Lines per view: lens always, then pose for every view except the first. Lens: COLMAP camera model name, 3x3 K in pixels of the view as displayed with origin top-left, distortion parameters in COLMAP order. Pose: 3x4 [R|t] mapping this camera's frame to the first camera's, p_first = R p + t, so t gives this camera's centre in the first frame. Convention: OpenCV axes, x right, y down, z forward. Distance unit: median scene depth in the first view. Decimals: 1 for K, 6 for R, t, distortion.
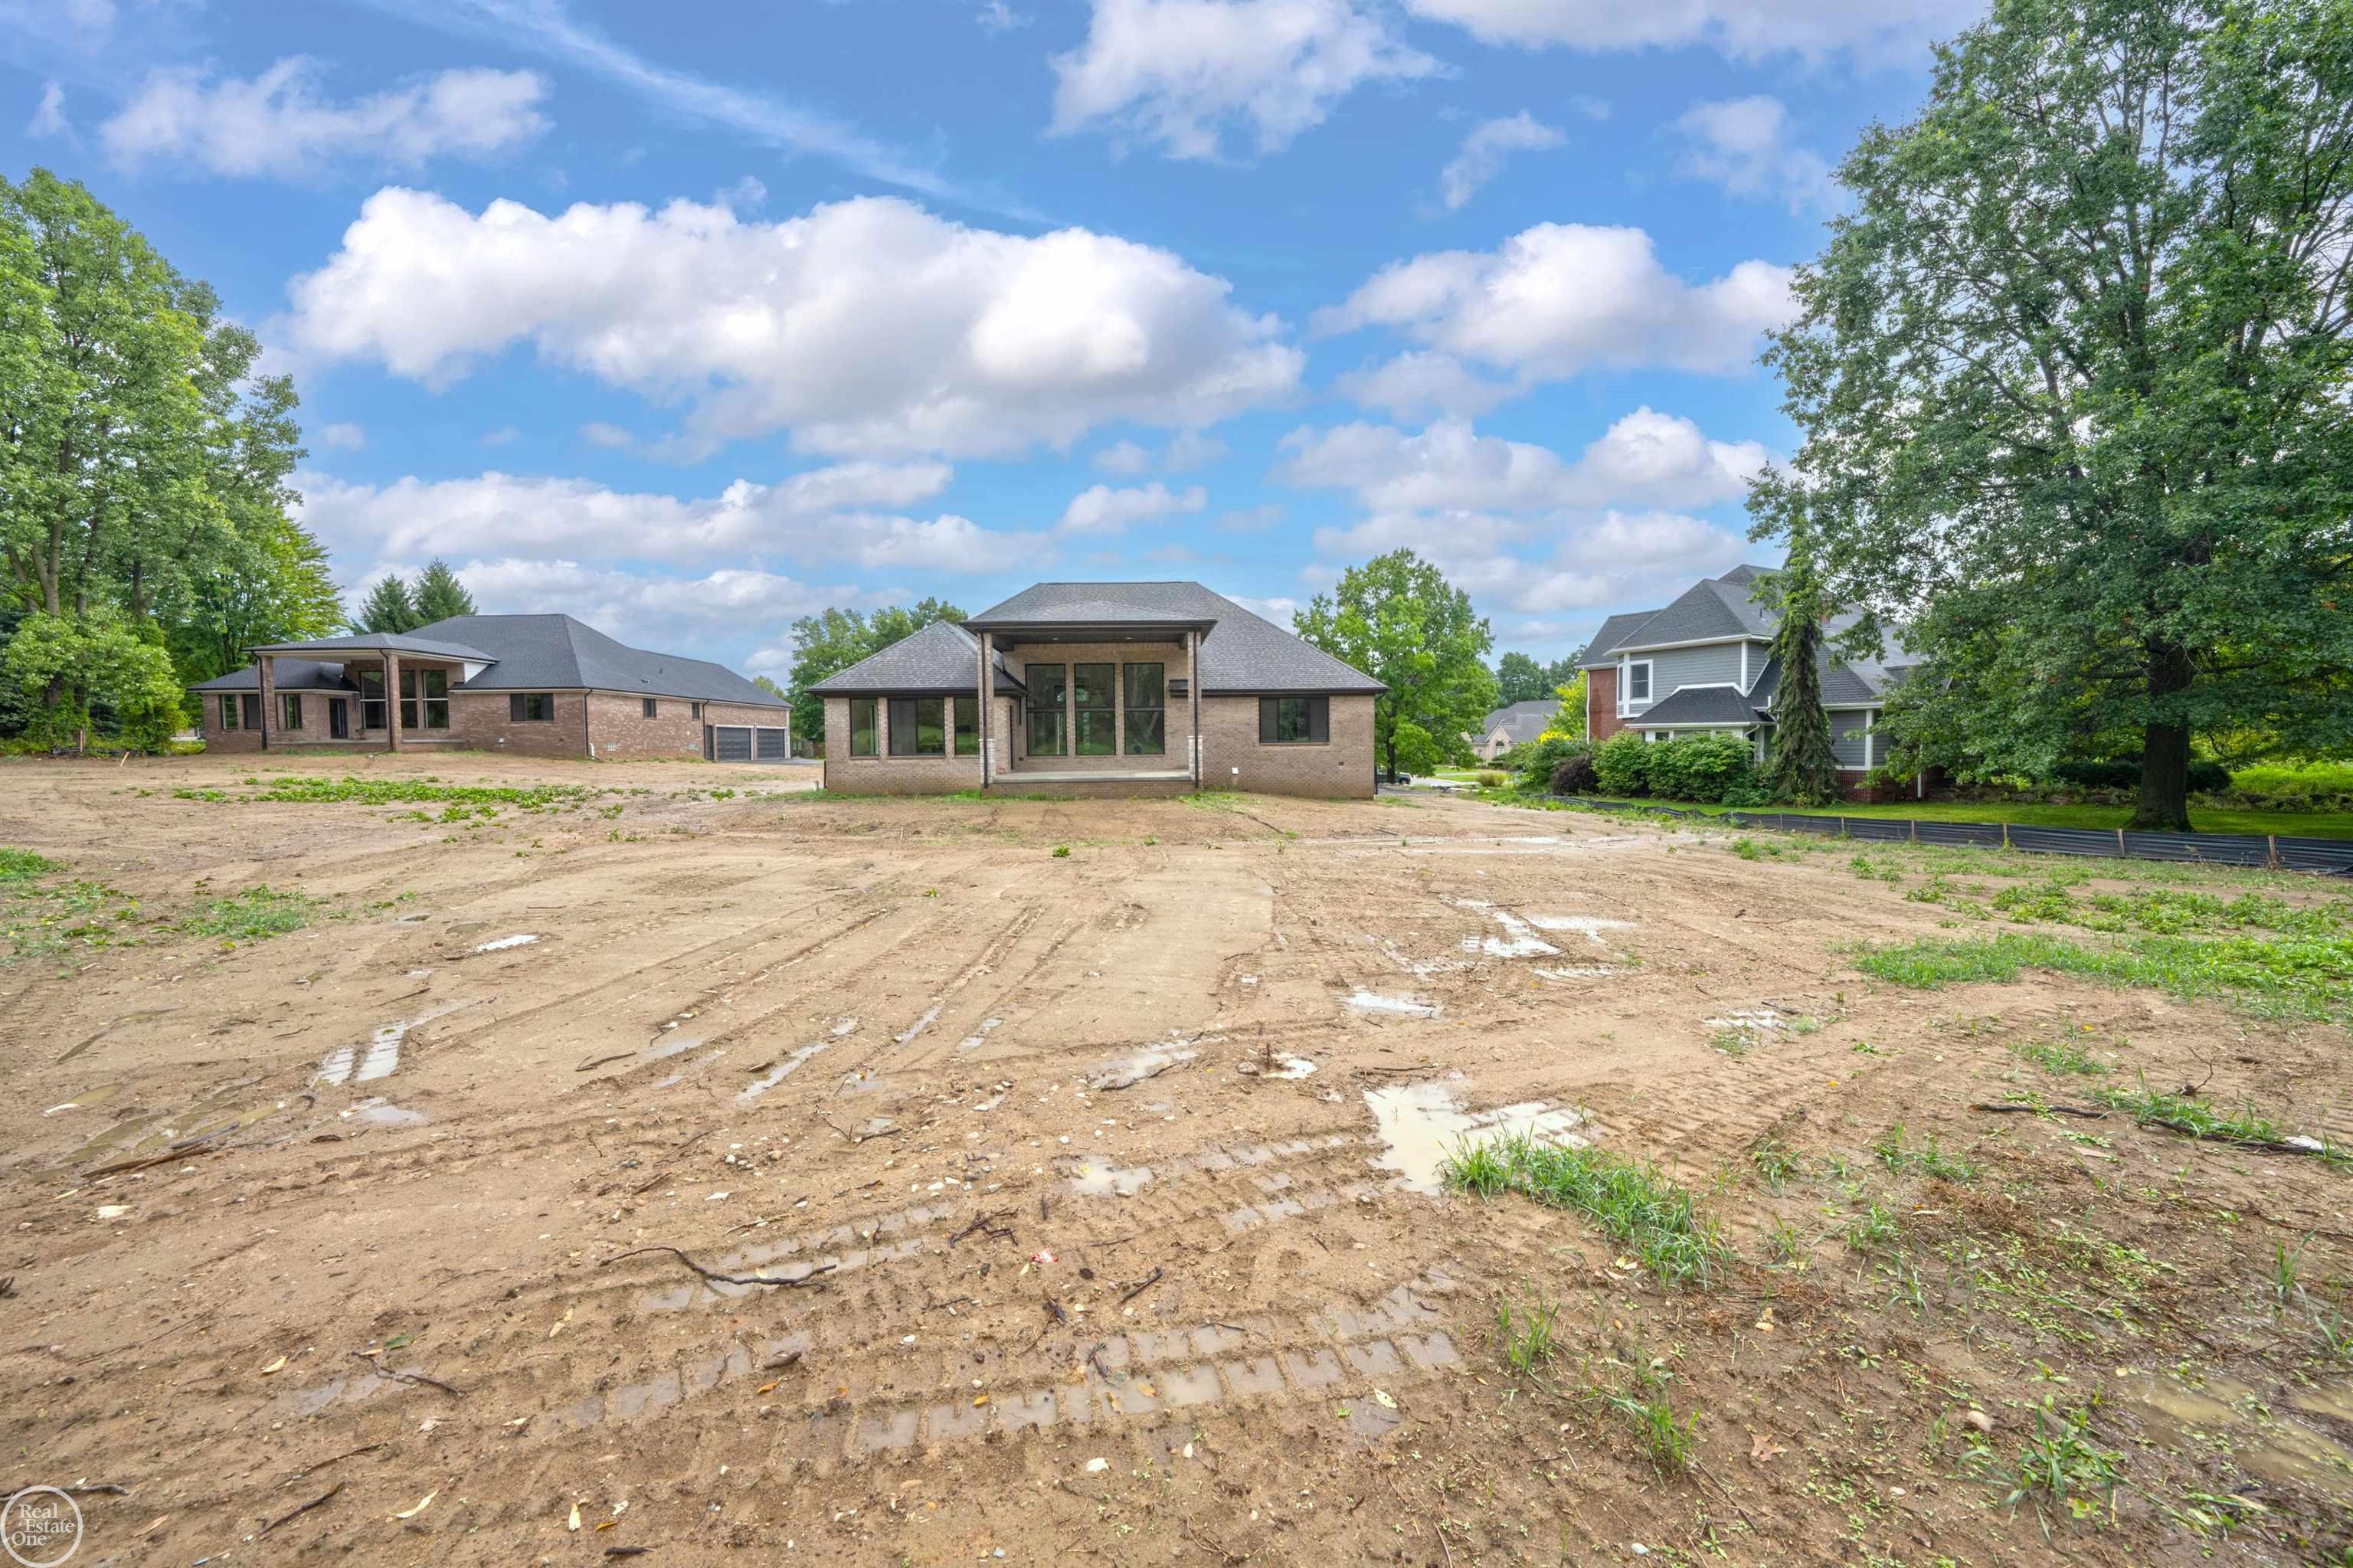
lens RADIAL K [[809.9, 0, 1167.7], [0, 809.9, 784.4], [0, 0, 1]] dist [-0.000366, 0.000137]
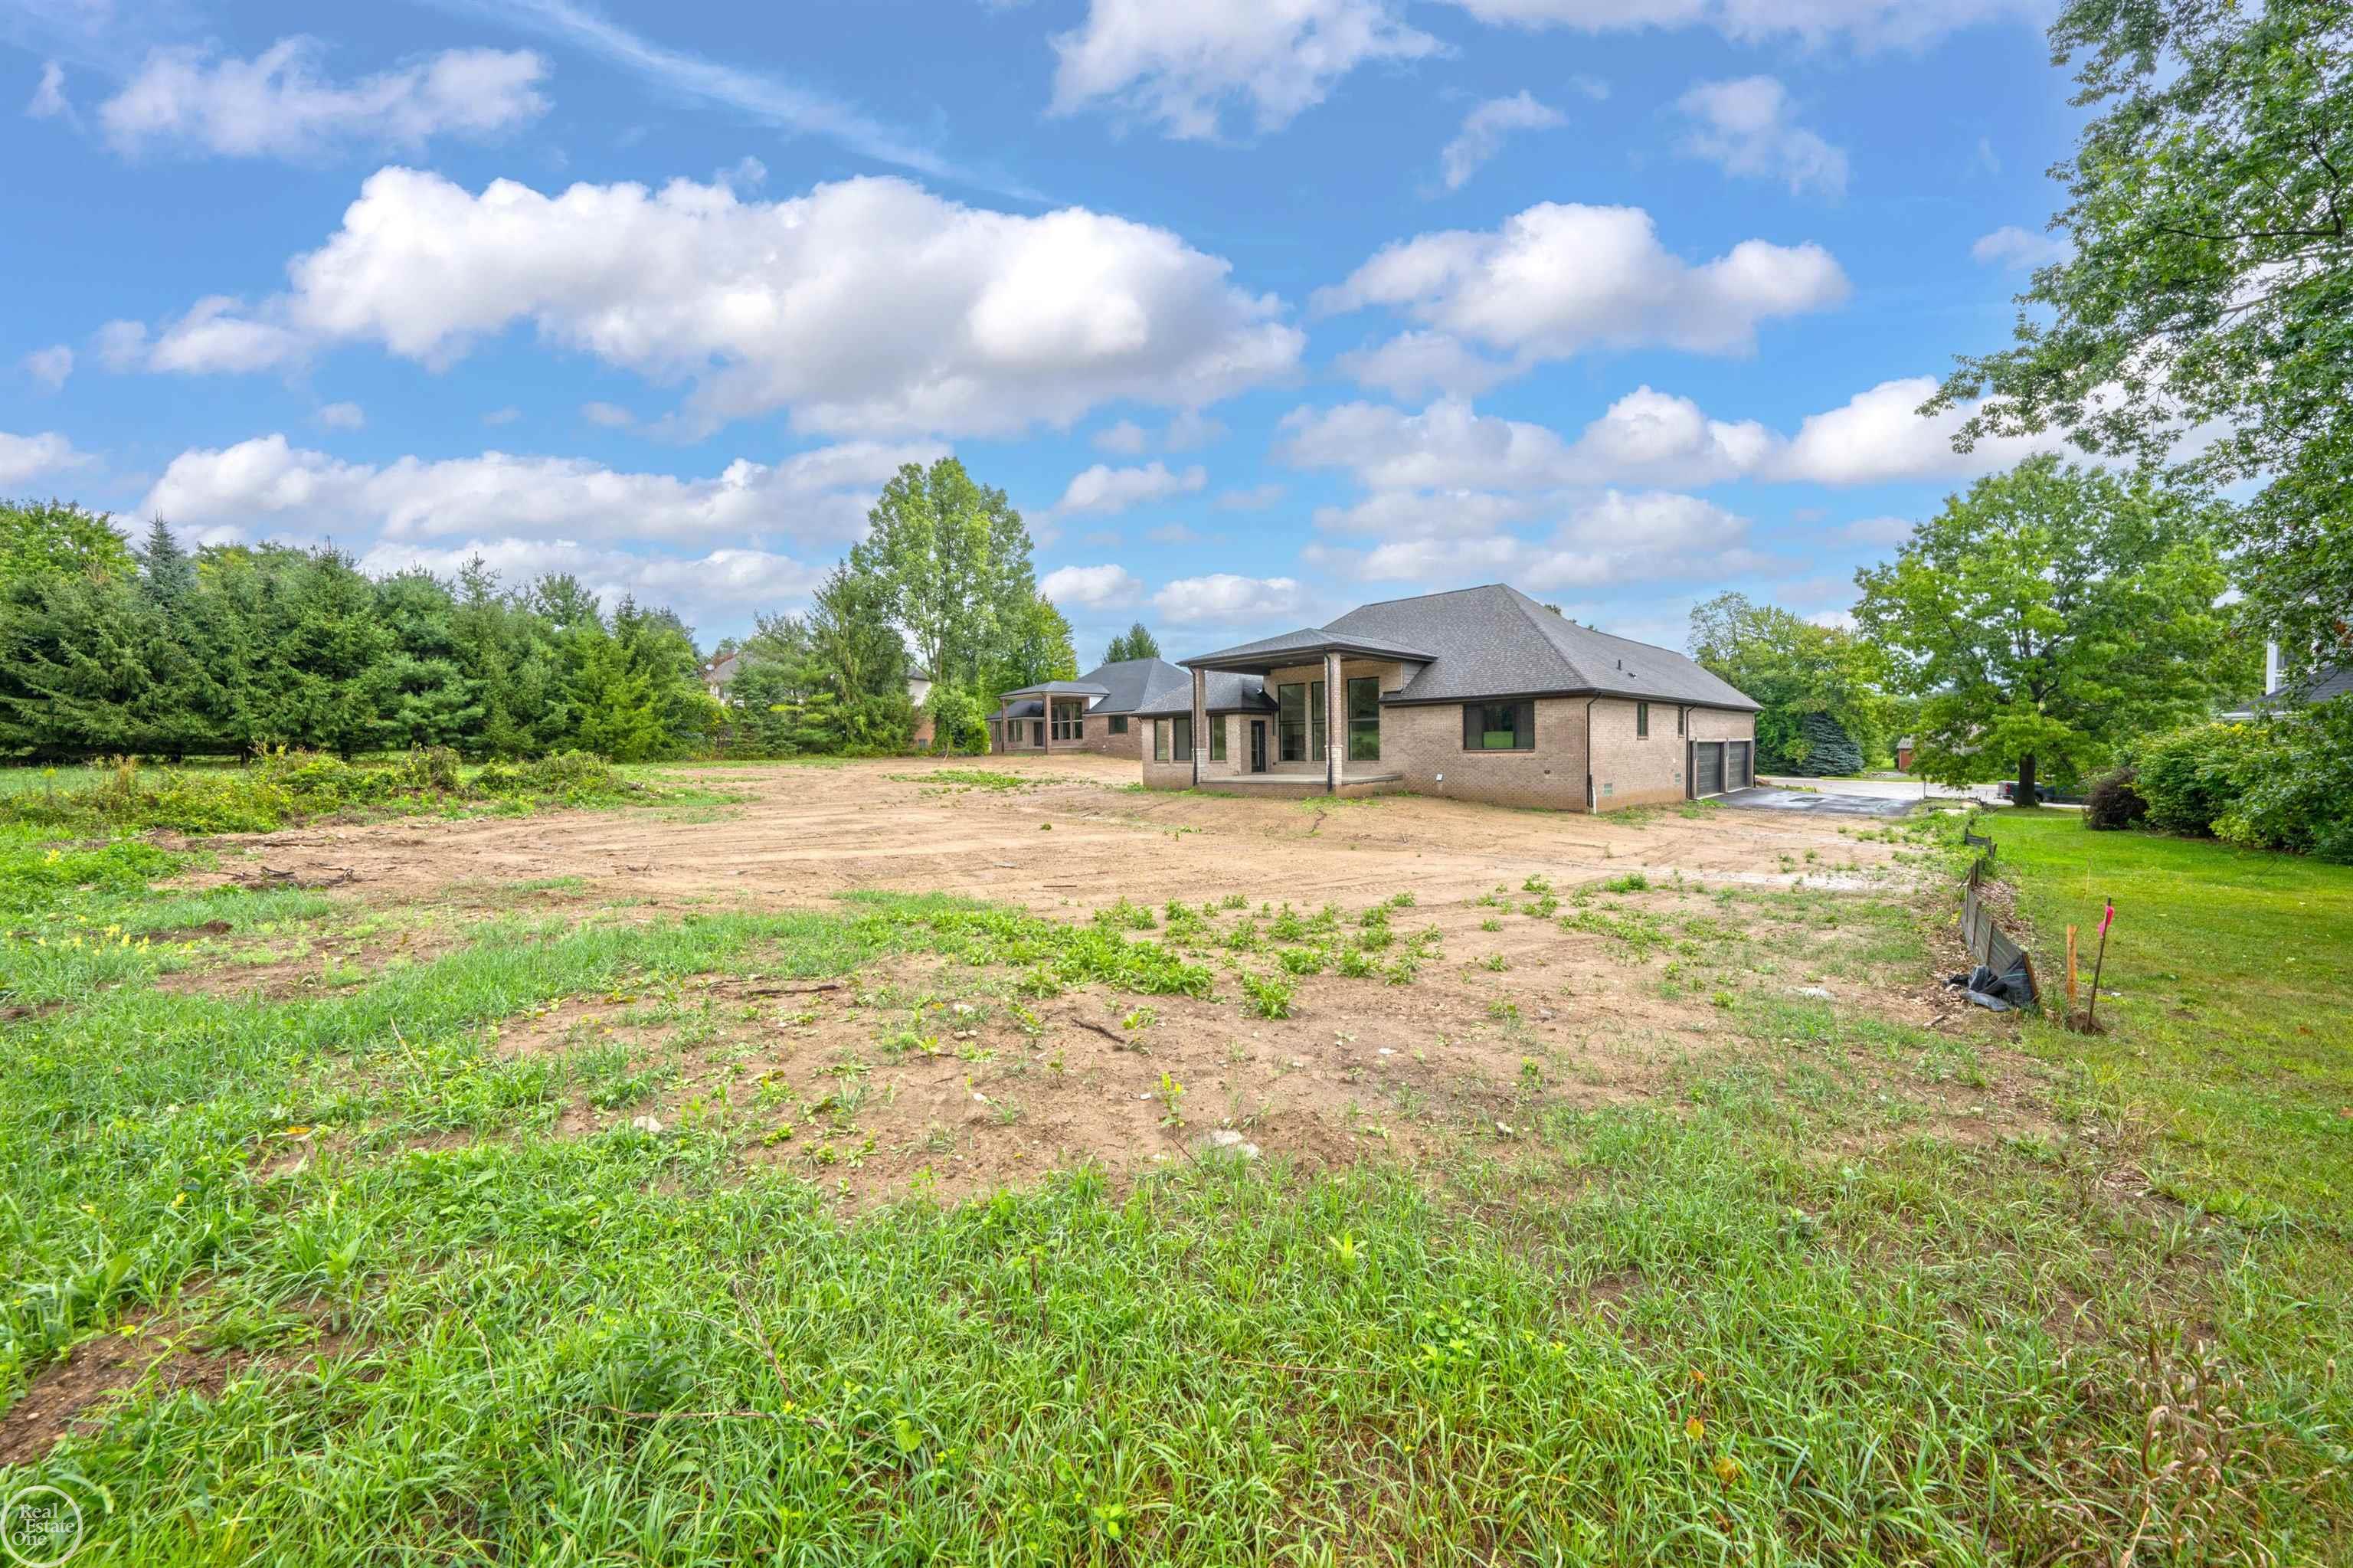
lens RADIAL K [[809.9, 0, 1167.7], [0, 809.9, 784.4], [0, 0, 1]] dist [-0.000366, 0.000137]
pose [[0.693770, 0.030178, -0.719564, 0.620532], [-0.029930, 0.999467, 0.013059, -0.013287], [0.719575, 0.012476, 0.694303, 0.062425]]
